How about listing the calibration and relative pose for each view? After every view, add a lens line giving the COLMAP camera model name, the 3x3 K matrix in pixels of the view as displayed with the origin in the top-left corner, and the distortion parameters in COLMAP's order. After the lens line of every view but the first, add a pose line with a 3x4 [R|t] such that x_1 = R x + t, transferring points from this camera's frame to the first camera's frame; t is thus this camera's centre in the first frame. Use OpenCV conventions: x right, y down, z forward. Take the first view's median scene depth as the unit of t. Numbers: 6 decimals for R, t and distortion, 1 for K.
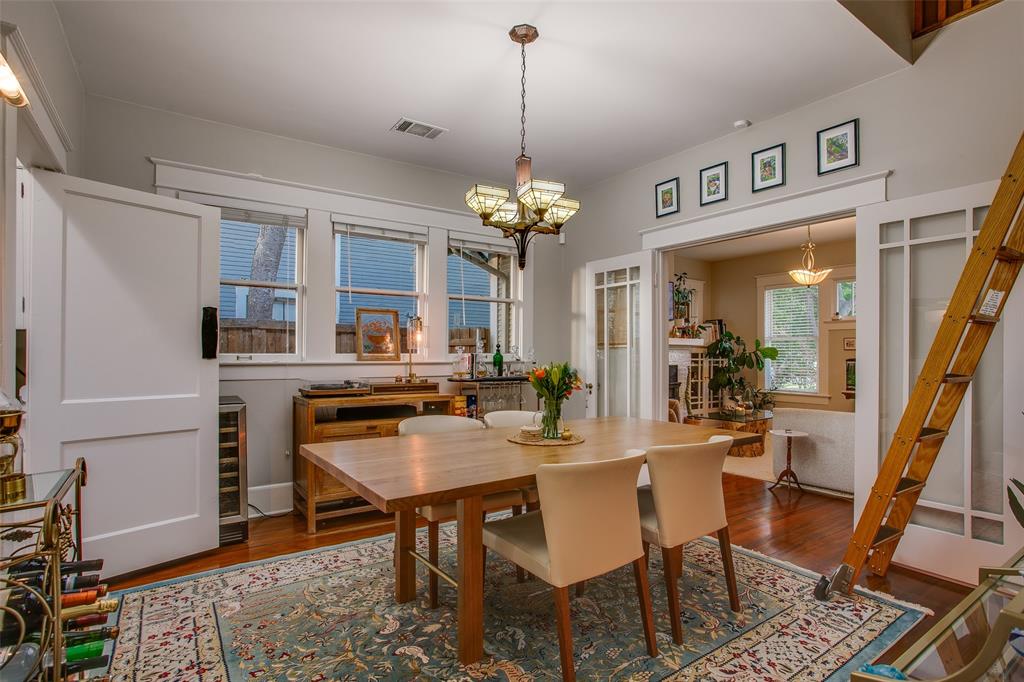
lens RADIAL K [[508.9, 0, 514.2], [0, 508.9, 351.3], [0, 0, 1]] dist [-0.067294, 0.037419]
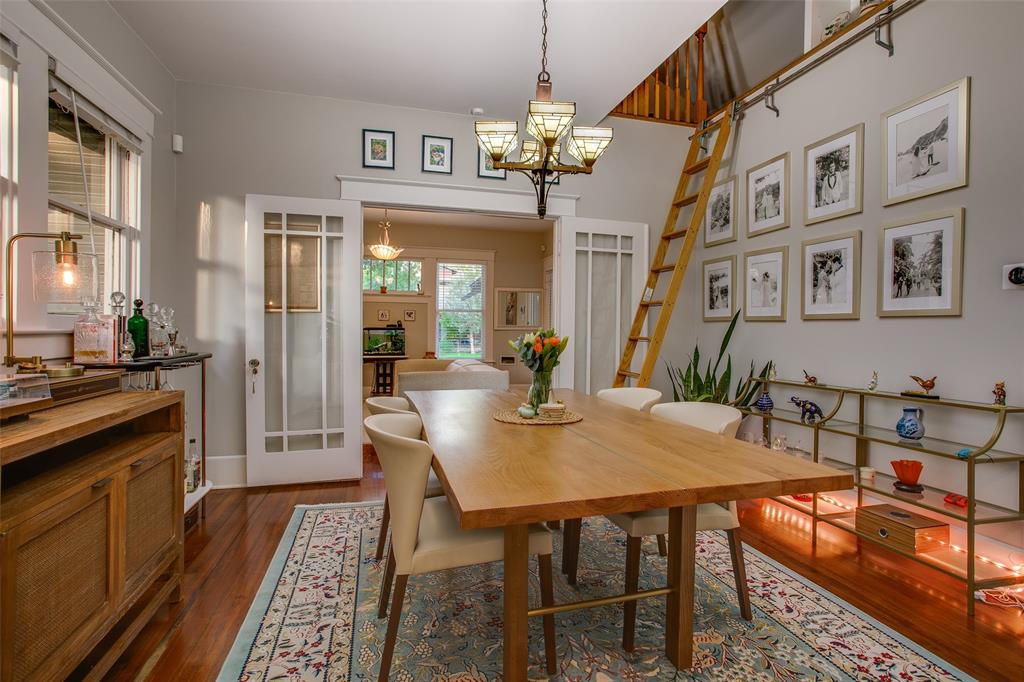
lens RADIAL K [[503.3, 0, 513.6], [0, 503.3, 330.4], [0, 0, 1]] dist [-0.052776, 0.020223]
pose [[0.338723, -0.003363, 0.940880, -0.467675], [-0.015351, 0.999841, 0.009100, 0.009933], [-0.940761, -0.017525, 0.338618, 0.469774]]
